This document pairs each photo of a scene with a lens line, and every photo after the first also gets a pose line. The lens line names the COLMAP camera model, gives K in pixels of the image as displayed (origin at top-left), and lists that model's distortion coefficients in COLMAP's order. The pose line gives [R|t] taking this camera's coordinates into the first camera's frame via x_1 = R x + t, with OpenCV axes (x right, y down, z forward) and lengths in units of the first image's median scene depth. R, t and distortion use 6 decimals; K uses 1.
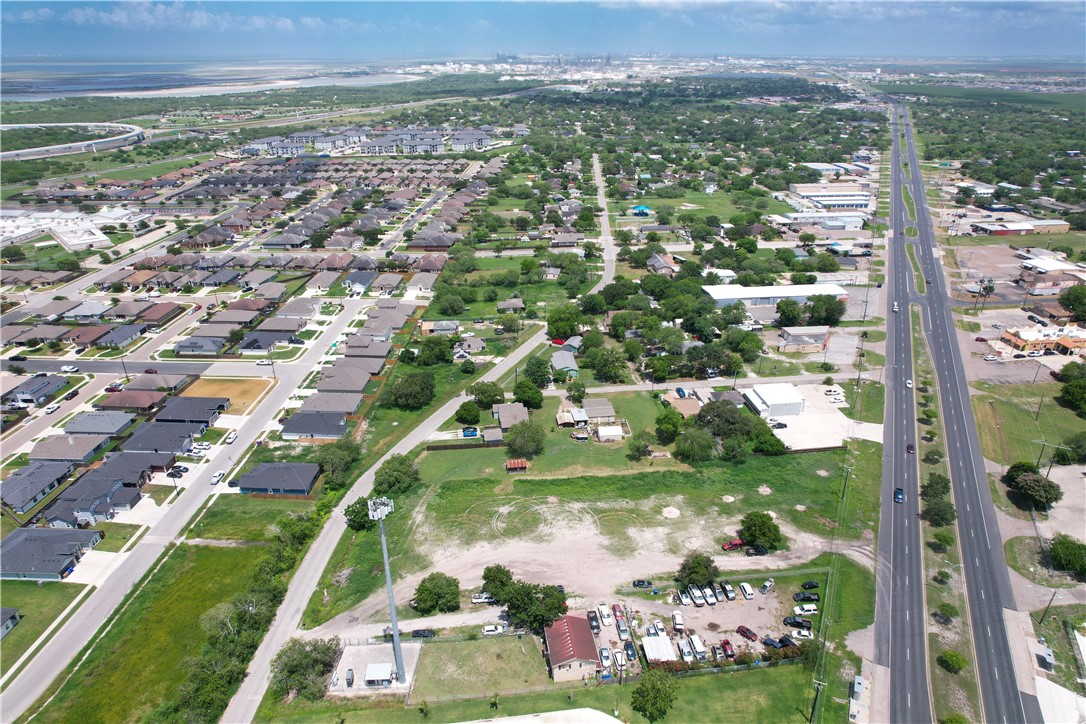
lens RADIAL K [[692.4, 0, 545.0], [0, 692.4, 365.7], [0, 0, 1]] dist [-0.078490, 0.072823]
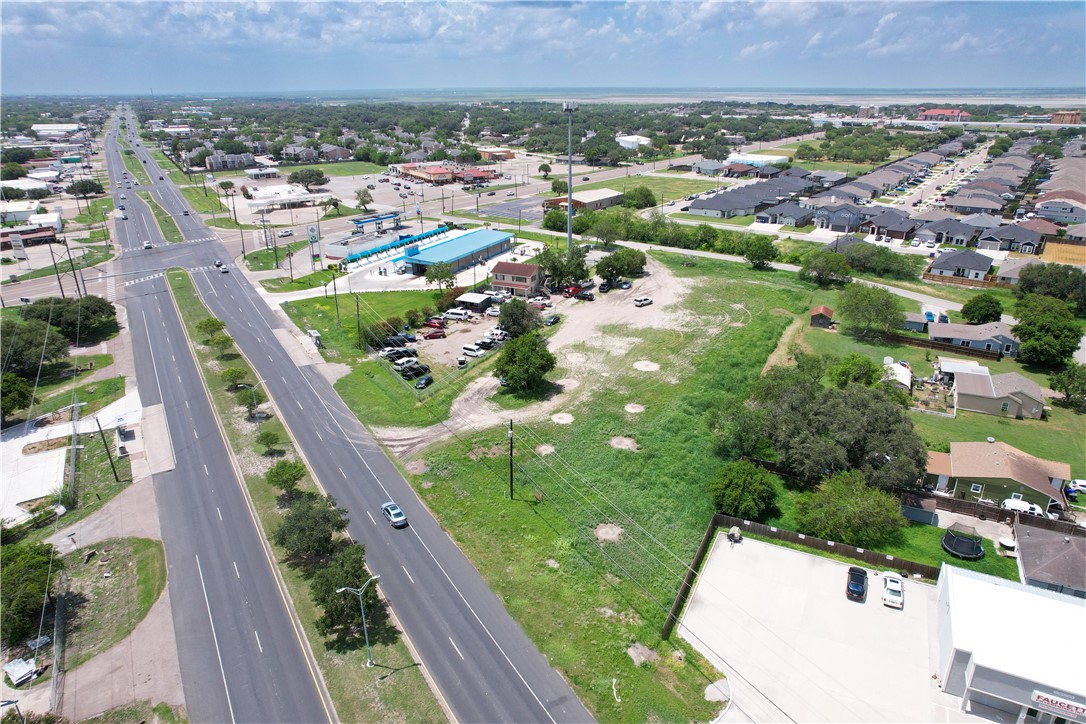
lens RADIAL K [[692.4, 0, 545.0], [0, 692.4, 365.7], [0, 0, 1]] dist [-0.078490, 0.072823]
pose [[-0.554392, 0.318813, -0.768770, 0.644679], [-0.346355, 0.751547, 0.561441, -0.113425], [0.756761, 0.577525, -0.306230, 0.959596]]
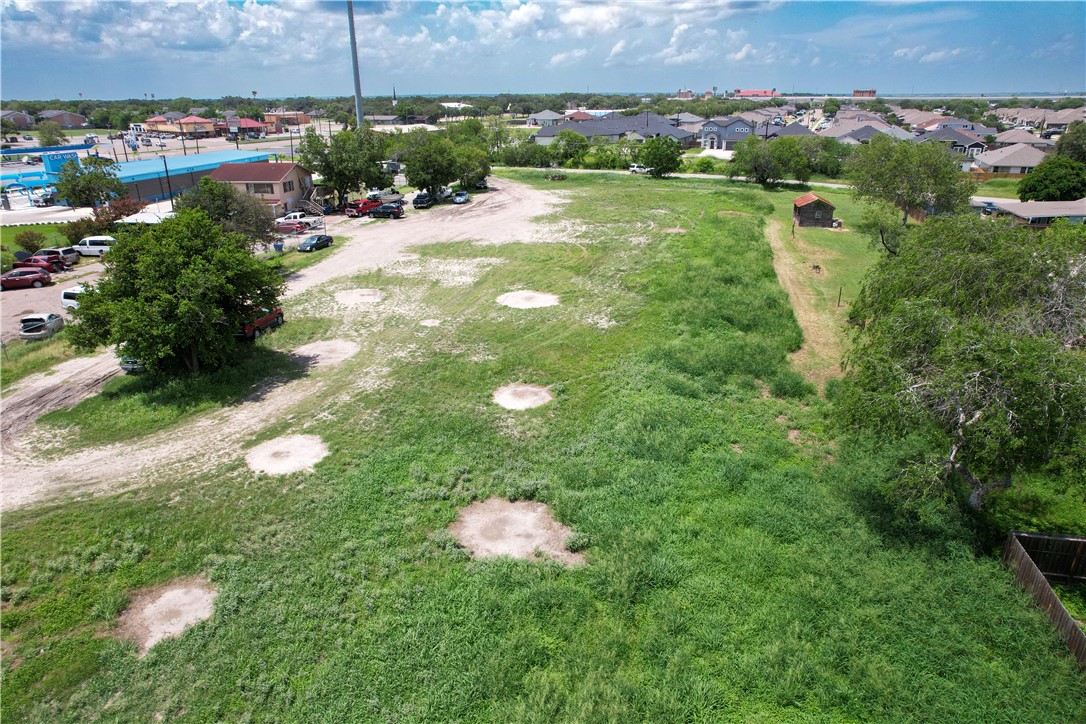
lens RADIAL K [[692.4, 0, 545.0], [0, 692.4, 365.7], [0, 0, 1]] dist [-0.078490, 0.072823]
pose [[-0.333881, 0.351811, -0.874501, 0.373366], [-0.391207, 0.792349, 0.468123, 0.083377], [0.857601, 0.498409, -0.126920, 0.895014]]
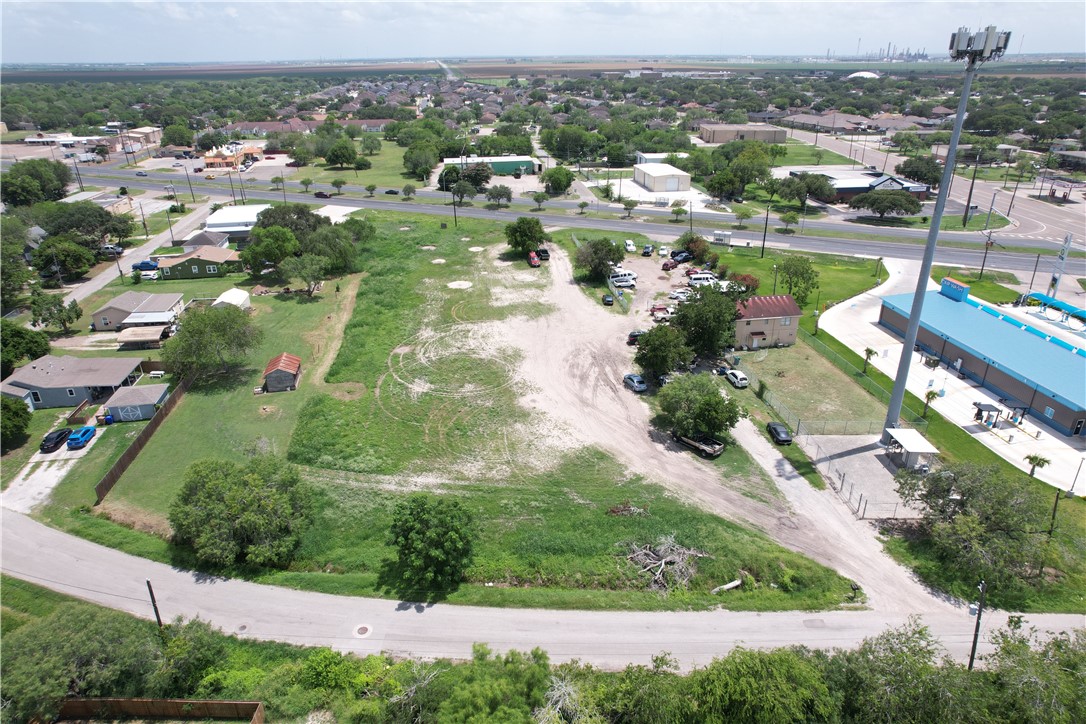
lens RADIAL K [[692.4, 0, 545.0], [0, 692.4, 365.7], [0, 0, 1]] dist [-0.078490, 0.072823]
pose [[-0.024707, -0.417505, 0.908338, -0.439444], [0.430161, 0.815758, 0.386653, 0.033347], [-0.902414, 0.400285, 0.159440, 0.709096]]
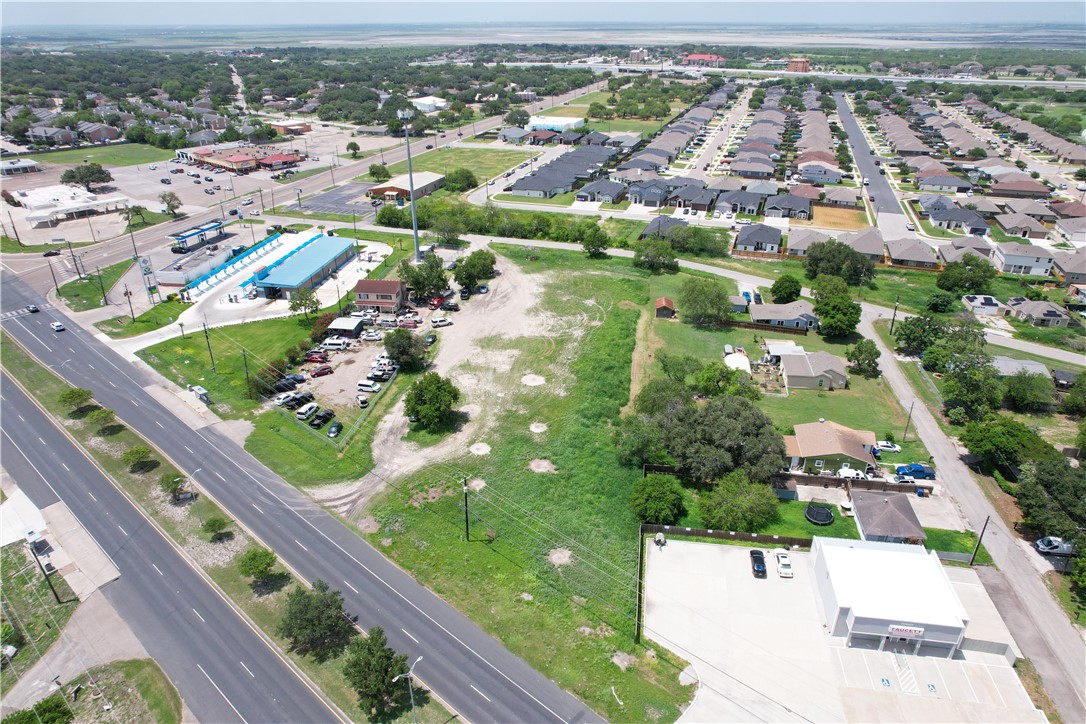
lens RADIAL K [[692.4, 0, 545.0], [0, 692.4, 365.7], [0, 0, 1]] dist [-0.078490, 0.072823]
pose [[-0.277247, 0.437064, -0.855634, 0.694810], [-0.403306, 0.755349, 0.516519, -0.164903], [0.872054, 0.488285, -0.033148, 0.871752]]
